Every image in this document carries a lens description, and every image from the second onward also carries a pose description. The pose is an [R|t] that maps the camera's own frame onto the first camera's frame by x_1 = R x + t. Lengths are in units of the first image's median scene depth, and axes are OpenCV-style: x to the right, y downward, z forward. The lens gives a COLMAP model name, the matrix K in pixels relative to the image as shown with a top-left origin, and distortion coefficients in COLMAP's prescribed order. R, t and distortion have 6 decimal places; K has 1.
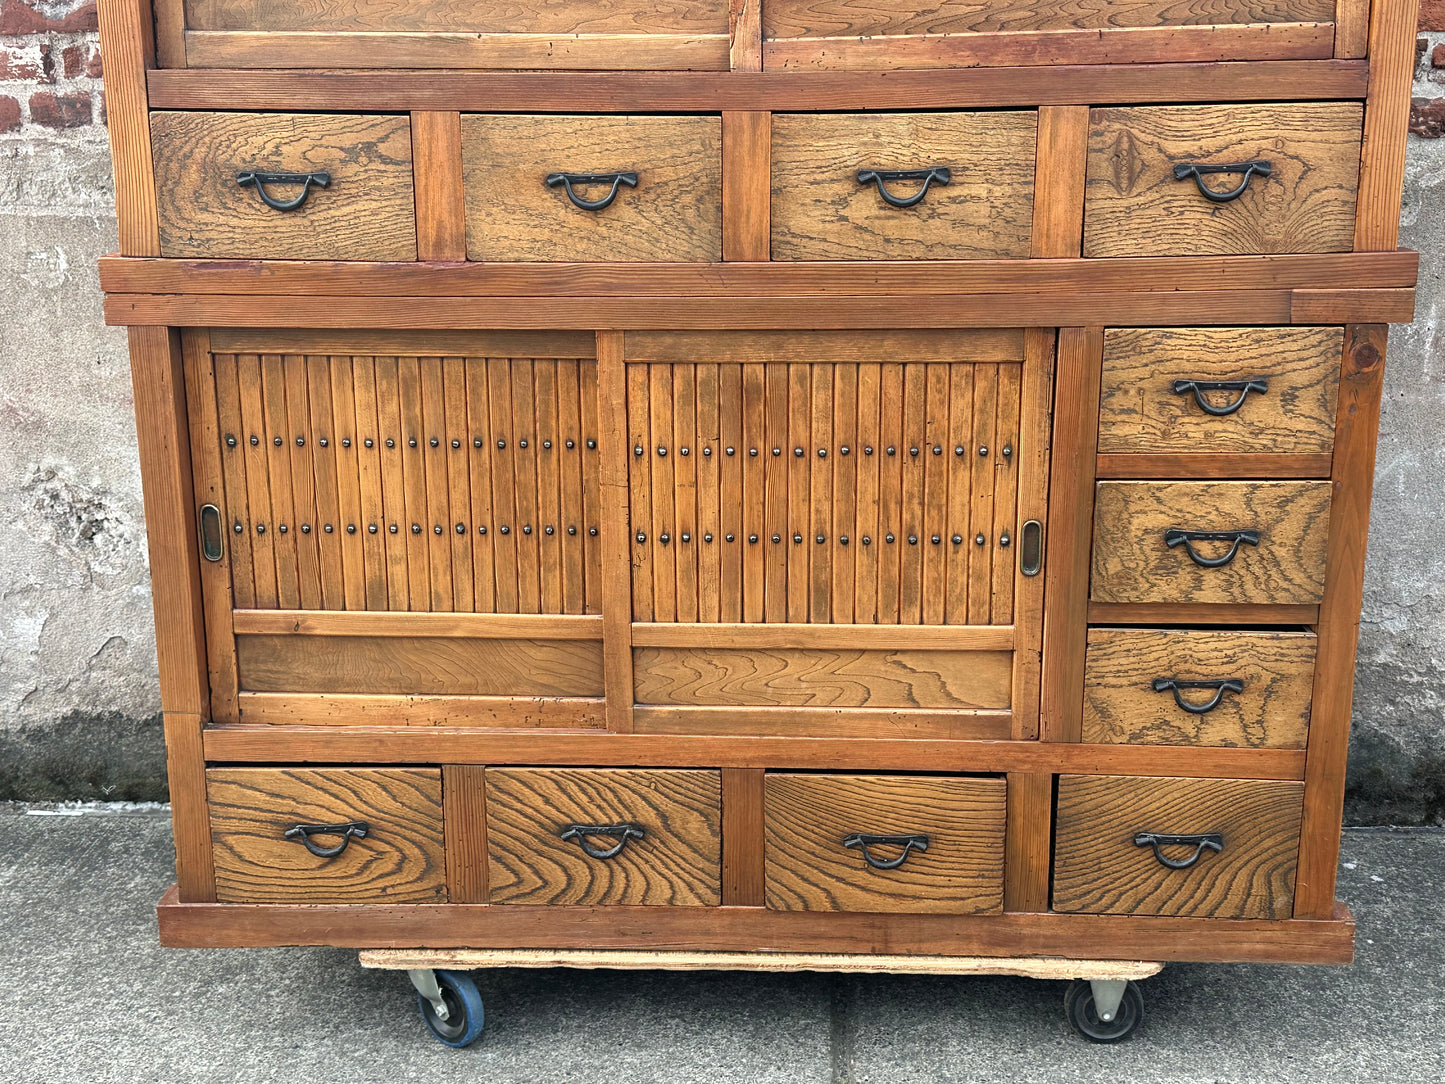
lens RADIAL K [[1795.0, 0, 722.8], [0, 1795.0, 547.5], [0, 0, 1]] dist [0.193283, -0.386351]
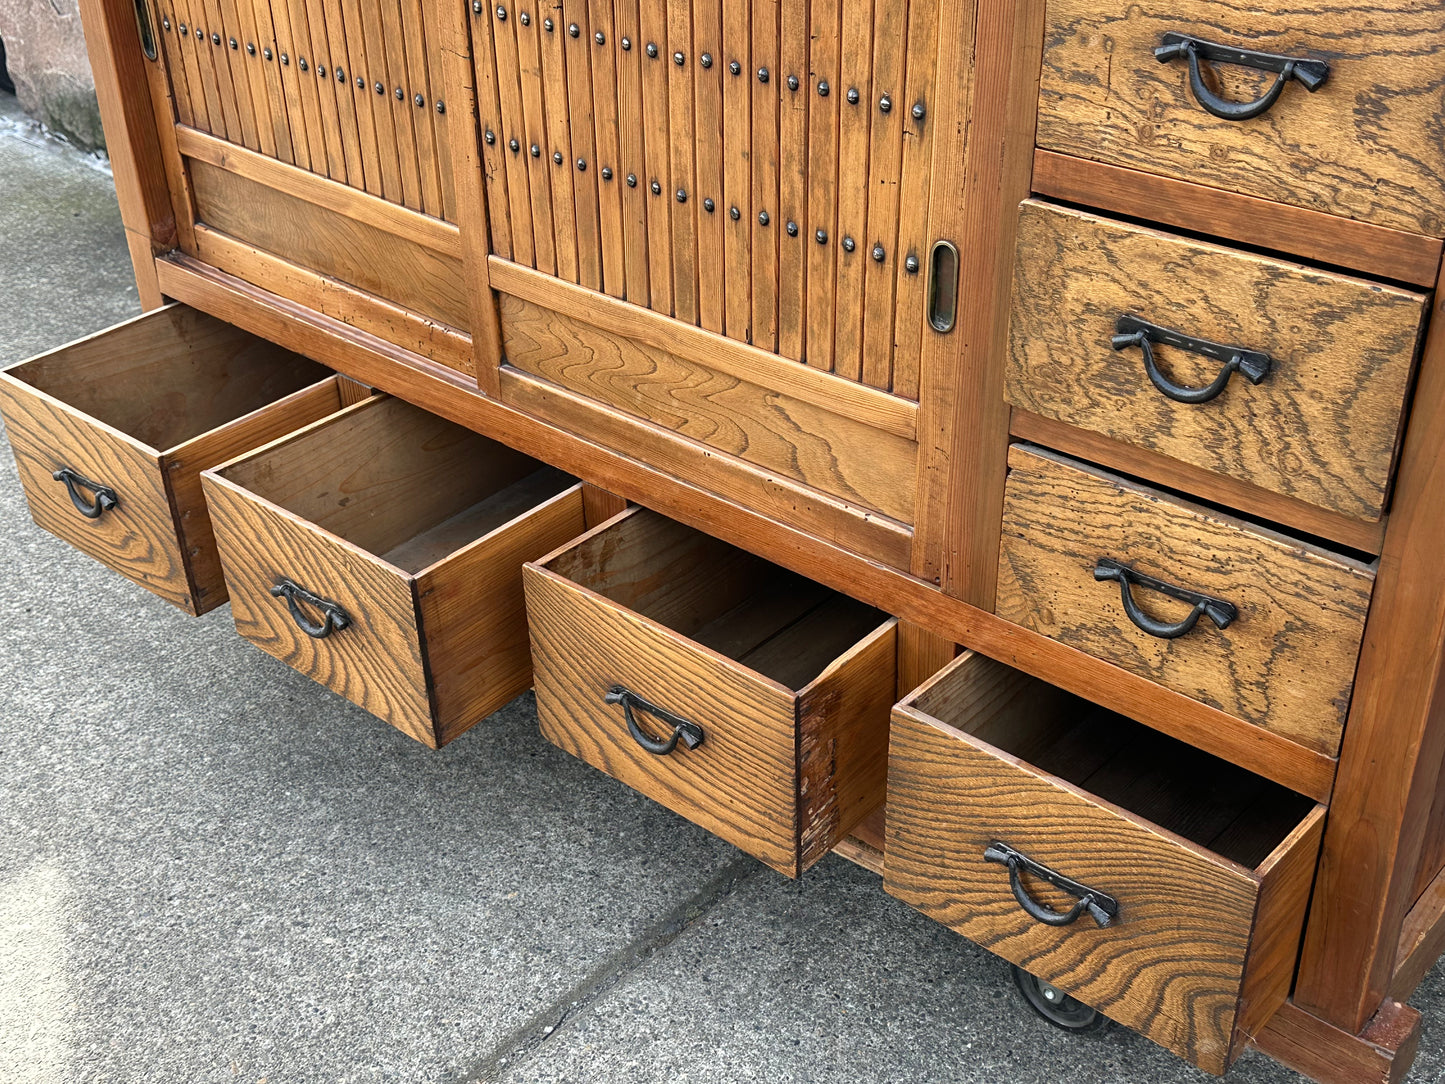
lens RADIAL K [[1797.6, 0, 719.6], [0, 1797.6, 554.3], [0, 0, 1]] dist [0.227635, -0.571489]
pose [[0.784526, 0.317755, -0.532494, 0.464849], [-0.148387, 0.929981, 0.336327, -0.108746], [0.602079, -0.184842, 0.776746, 0.488647]]
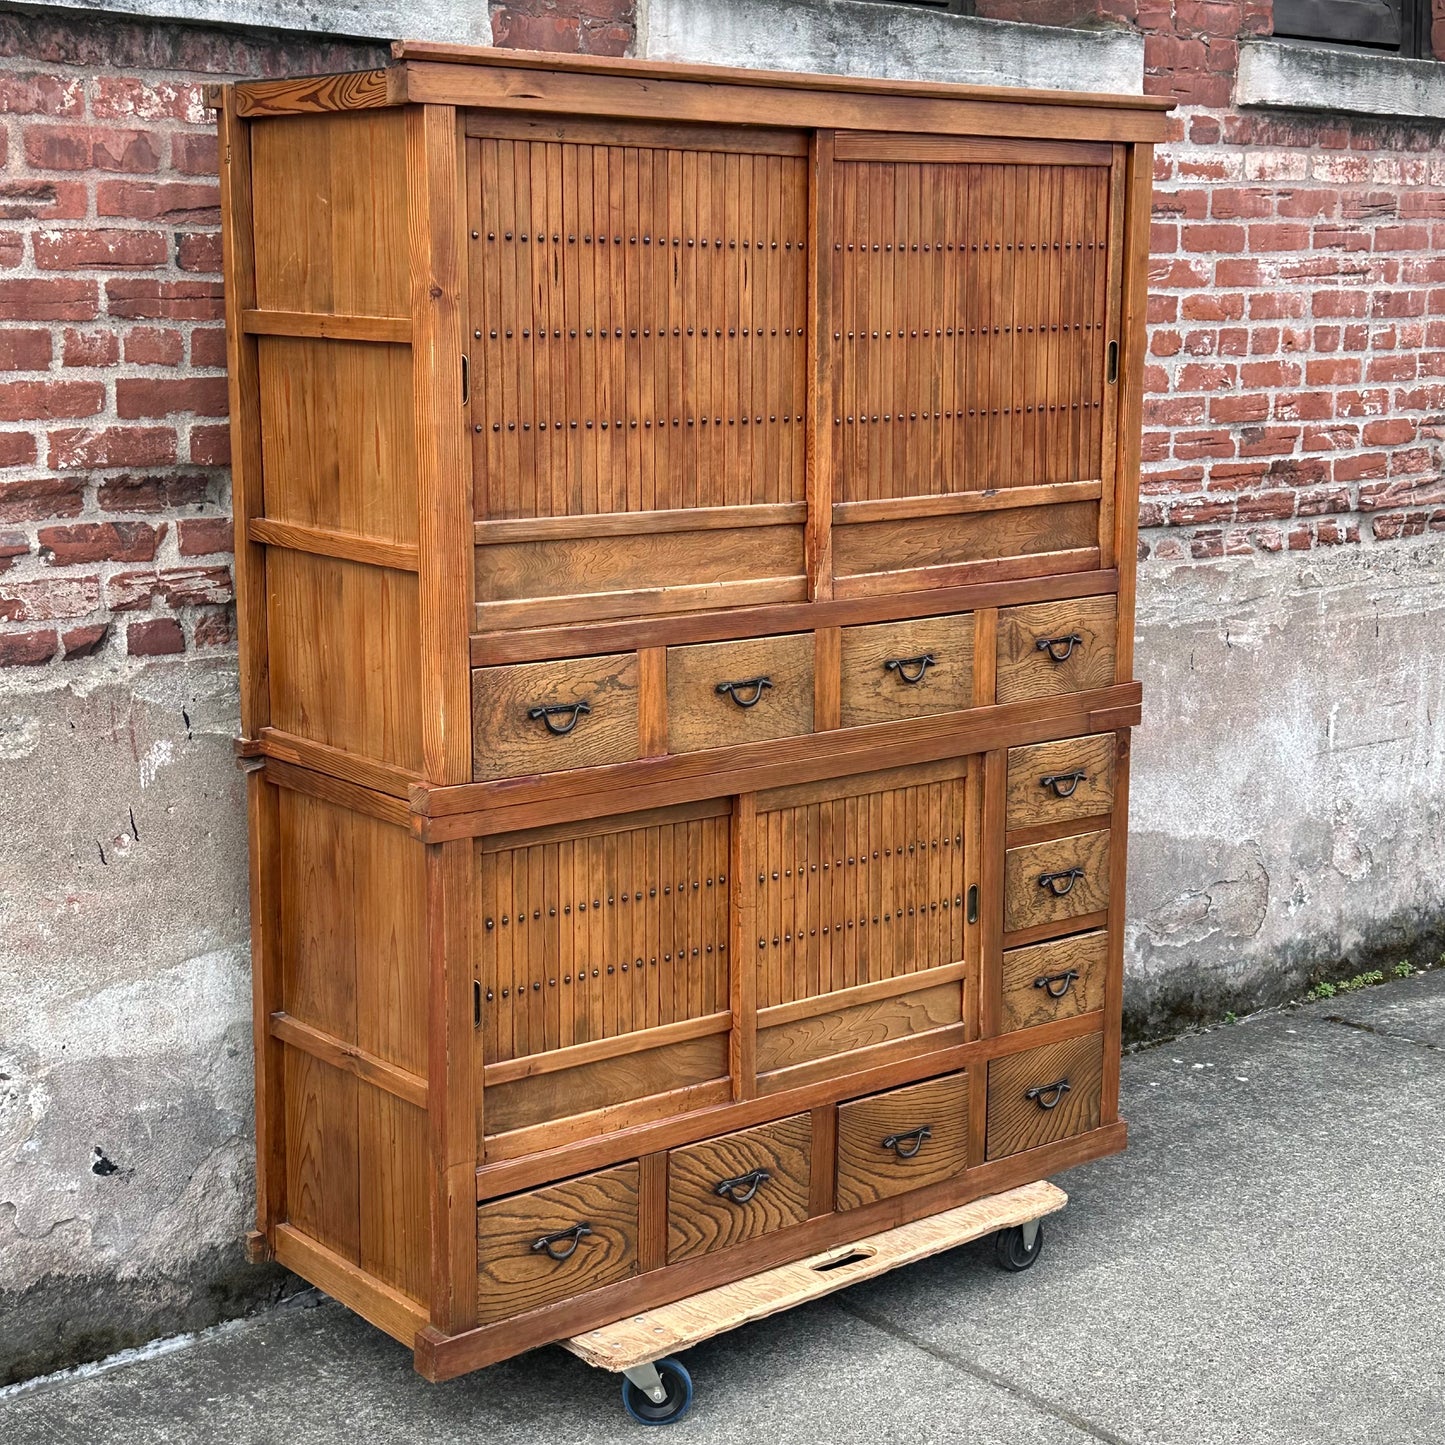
lens RADIAL K [[2427.3, 0, 773.9], [0, 2427.3, 734.8], [0, 0, 1]] dist [0.195043, -0.384396]
pose [[0.735505, -0.113154, 0.668003, -1.244349], [0.171248, 0.984989, -0.021705, -0.119282], [-0.655520, 0.130358, 0.743842, -0.359512]]
